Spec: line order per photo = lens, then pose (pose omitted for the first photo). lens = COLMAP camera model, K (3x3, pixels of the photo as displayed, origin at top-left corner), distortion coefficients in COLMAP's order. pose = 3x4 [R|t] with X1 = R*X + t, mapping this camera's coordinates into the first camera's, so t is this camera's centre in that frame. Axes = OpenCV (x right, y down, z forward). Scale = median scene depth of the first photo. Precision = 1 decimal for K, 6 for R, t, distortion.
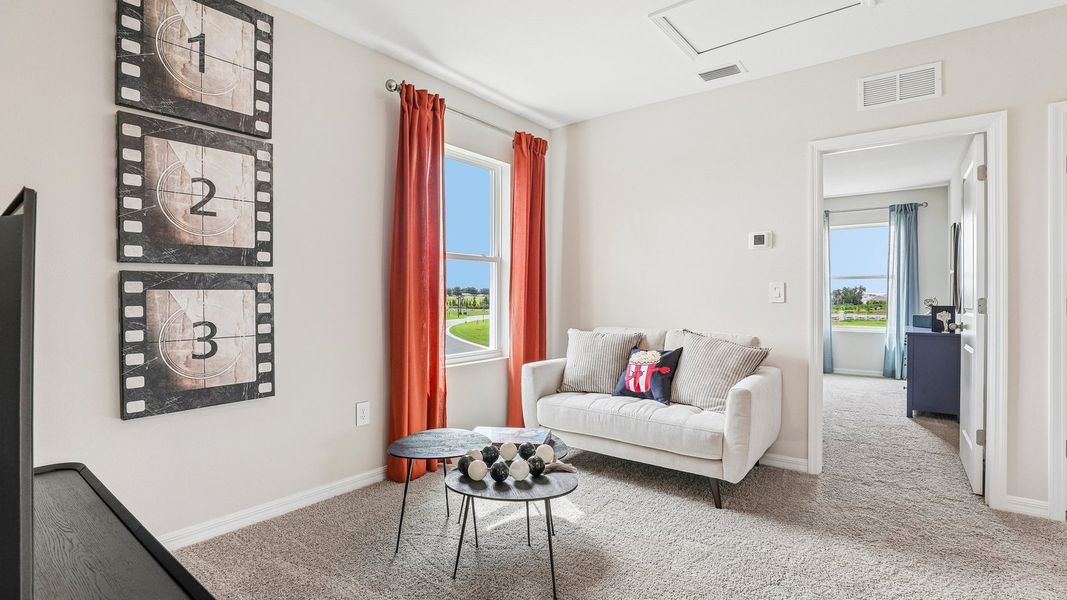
lens RADIAL K [[485.6, 0, 536.0], [0, 485.6, 302.7], [0, 0, 1]] dist [-0.043864, 0.013108]
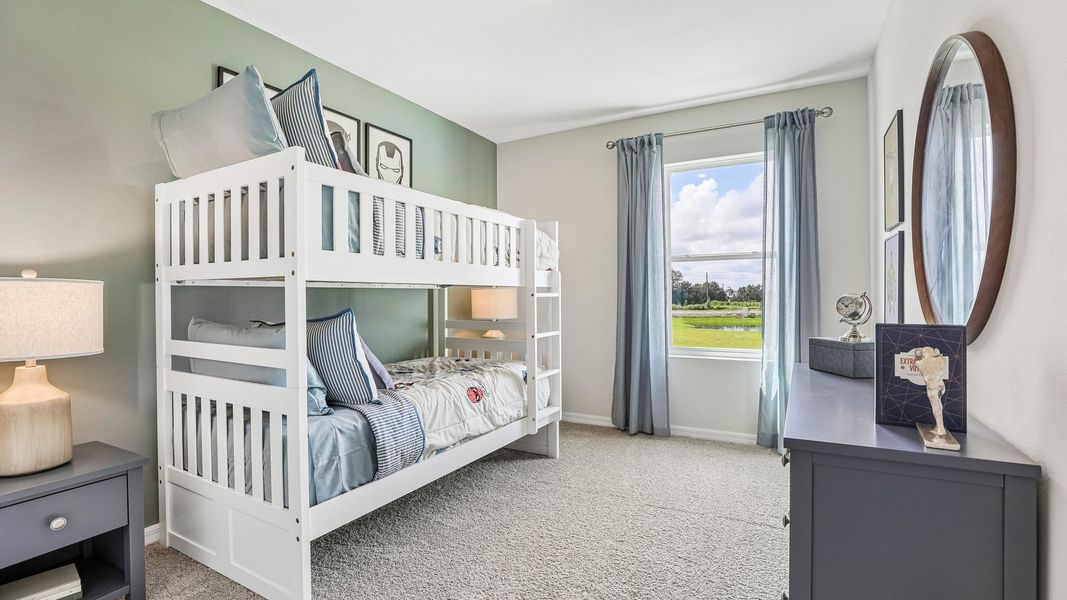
lens RADIAL K [[485.6, 0, 530.8], [0, 485.6, 297.0], [0, 0, 1]] dist [-0.043864, 0.013108]
pose [[0.988764, -0.004130, 0.149427, 0.420608], [0.005443, 0.999950, -0.008376, -0.005555], [-0.149385, 0.009096, 0.988737, 0.533250]]
